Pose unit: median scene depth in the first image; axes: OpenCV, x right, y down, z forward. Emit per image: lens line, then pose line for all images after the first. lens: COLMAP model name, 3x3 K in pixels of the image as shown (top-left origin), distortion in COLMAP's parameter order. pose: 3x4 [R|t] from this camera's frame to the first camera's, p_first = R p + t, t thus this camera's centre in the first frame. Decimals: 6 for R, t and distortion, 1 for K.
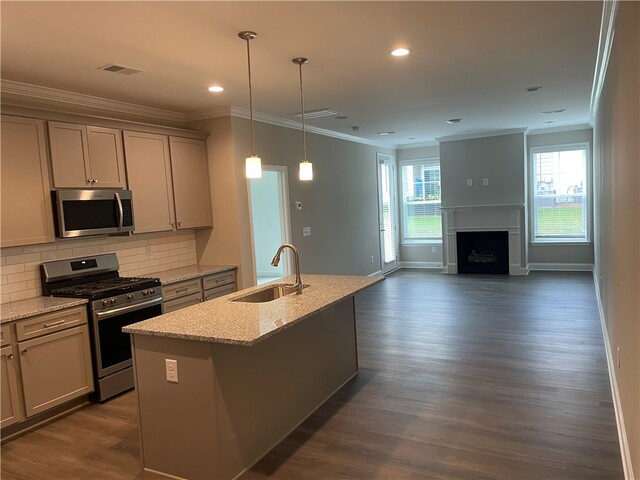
lens RADIAL K [[478.2, 0, 320.9], [0, 478.2, 241.9], [0, 0, 1]] dist [0.102829, -0.131110]
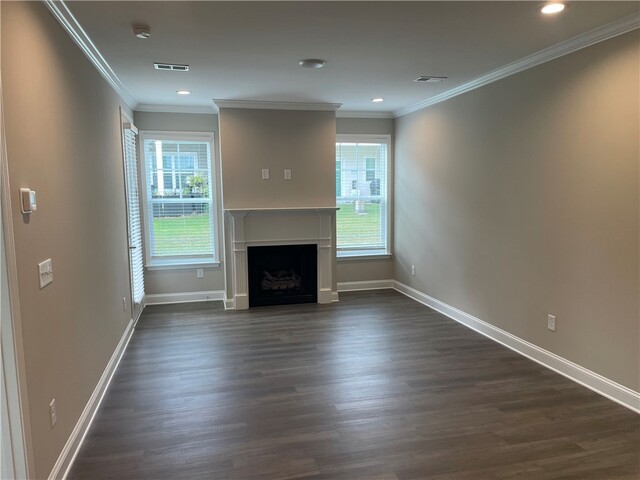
lens RADIAL K [[478.2, 0, 320.9], [0, 478.2, 241.9], [0, 0, 1]] dist [0.102829, -0.131110]
pose [[0.749124, -0.023690, 0.662006, -0.082546], [0.027039, 0.999621, 0.005174, -0.027549], [-0.661878, 0.014024, 0.749480, 0.433222]]
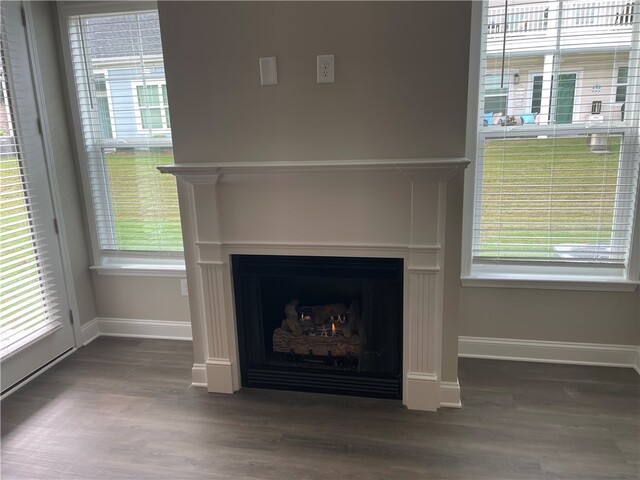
lens RADIAL K [[478.2, 0, 320.9], [0, 478.2, 241.9], [0, 0, 1]] dist [0.102829, -0.131110]
pose [[0.961452, -0.037496, 0.272406, 0.255396], [0.000534, 0.990912, 0.134514, -0.065038], [-0.274974, -0.129183, 0.952734, 0.718911]]
